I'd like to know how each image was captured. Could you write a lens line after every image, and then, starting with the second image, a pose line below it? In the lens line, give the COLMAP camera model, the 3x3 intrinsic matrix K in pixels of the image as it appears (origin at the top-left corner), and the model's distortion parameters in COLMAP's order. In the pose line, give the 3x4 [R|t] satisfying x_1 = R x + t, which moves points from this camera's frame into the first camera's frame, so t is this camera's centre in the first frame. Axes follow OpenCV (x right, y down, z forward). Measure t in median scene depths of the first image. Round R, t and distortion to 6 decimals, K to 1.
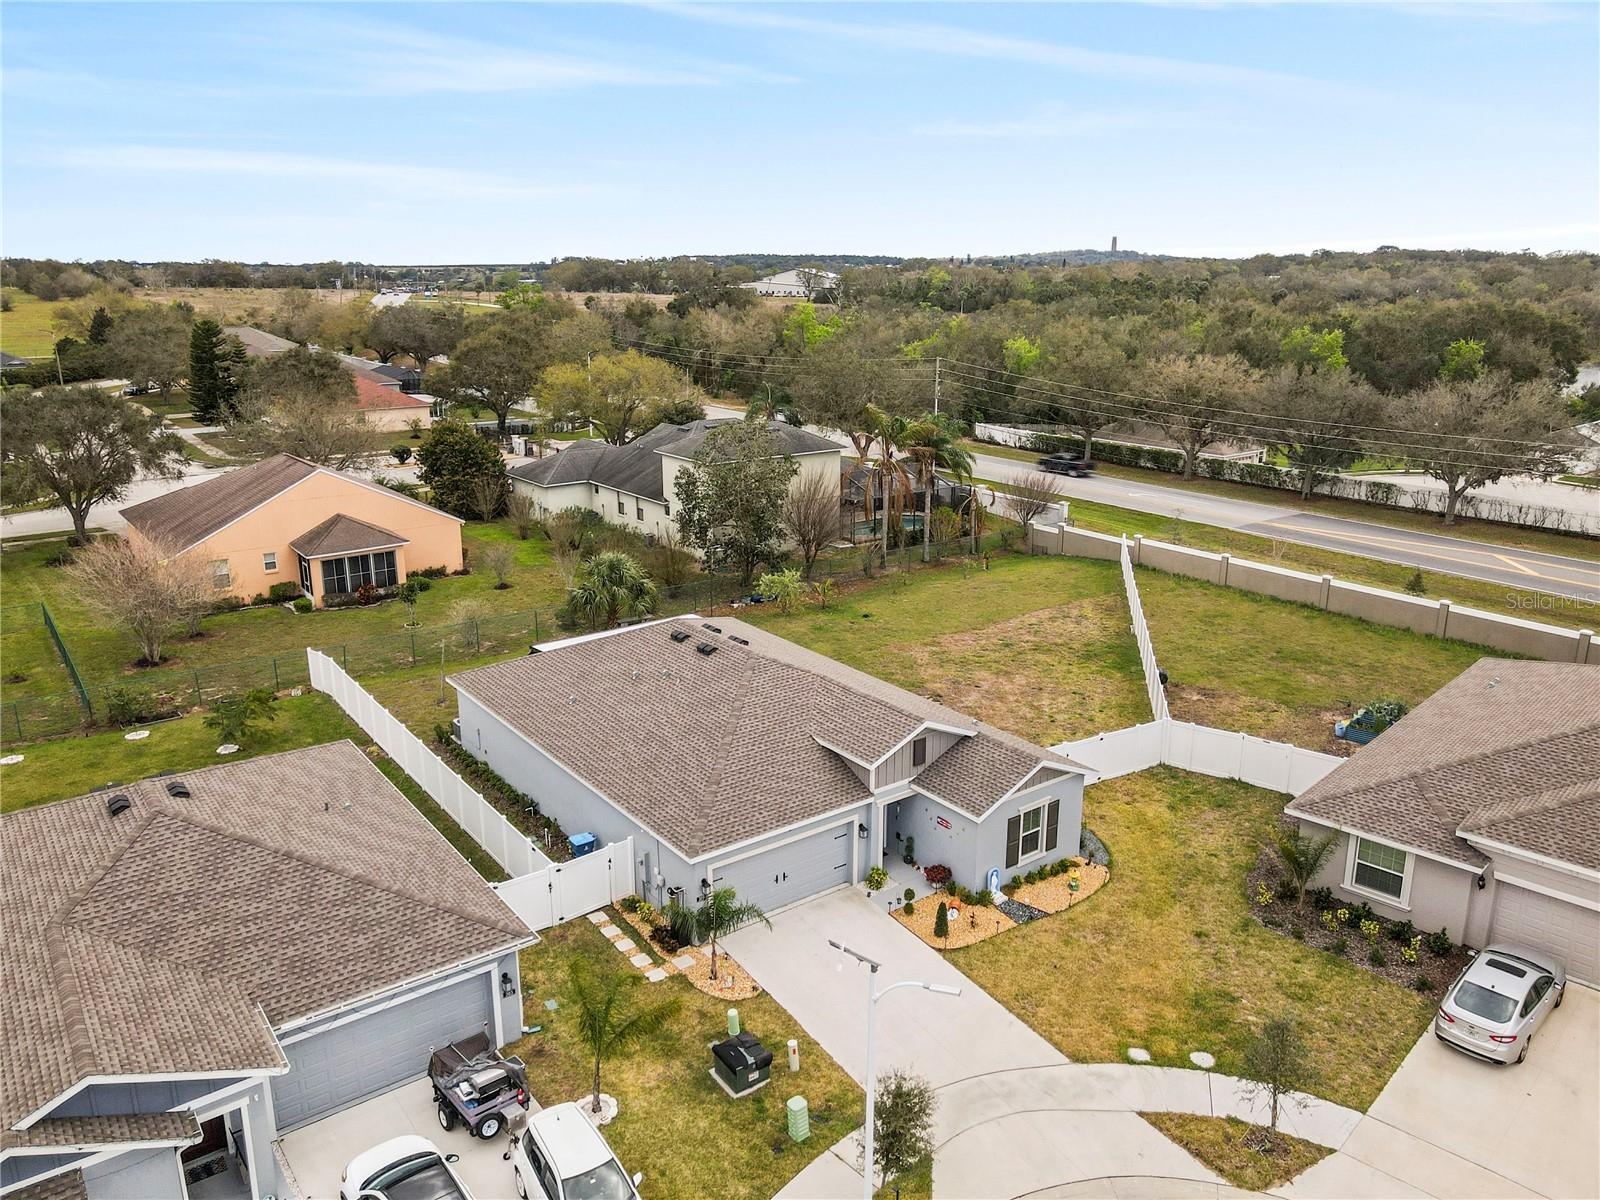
lens RADIAL K [[1173.0, 0, 804.9], [0, 1173.0, 606.1], [0, 0, 1]] dist [0.006152, 0.020145]
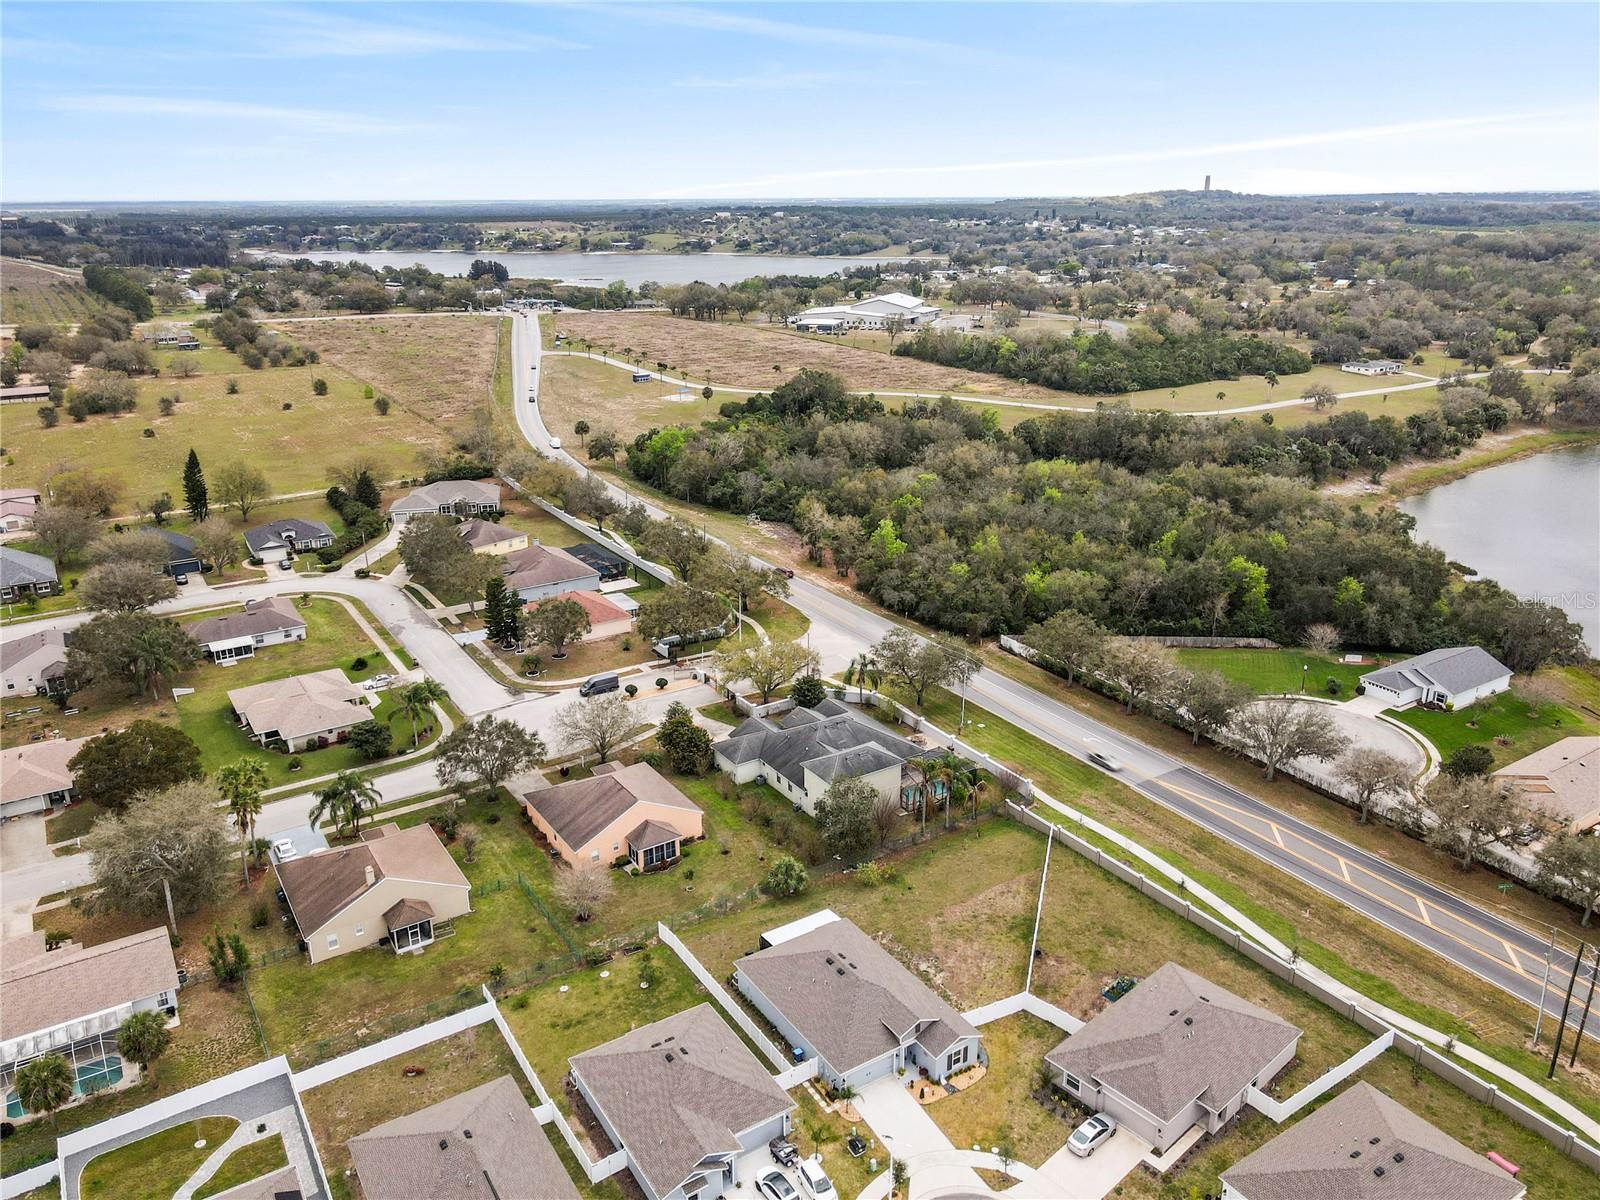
lens RADIAL K [[1173.0, 0, 807.9], [0, 1173.0, 611.1], [0, 0, 1]] dist [0.006152, 0.020145]
pose [[0.997815, 0.018937, -0.063301, -0.007486], [-0.014758, 0.997721, 0.065846, -1.065178], [0.064403, -0.064768, 0.995820, -1.778596]]
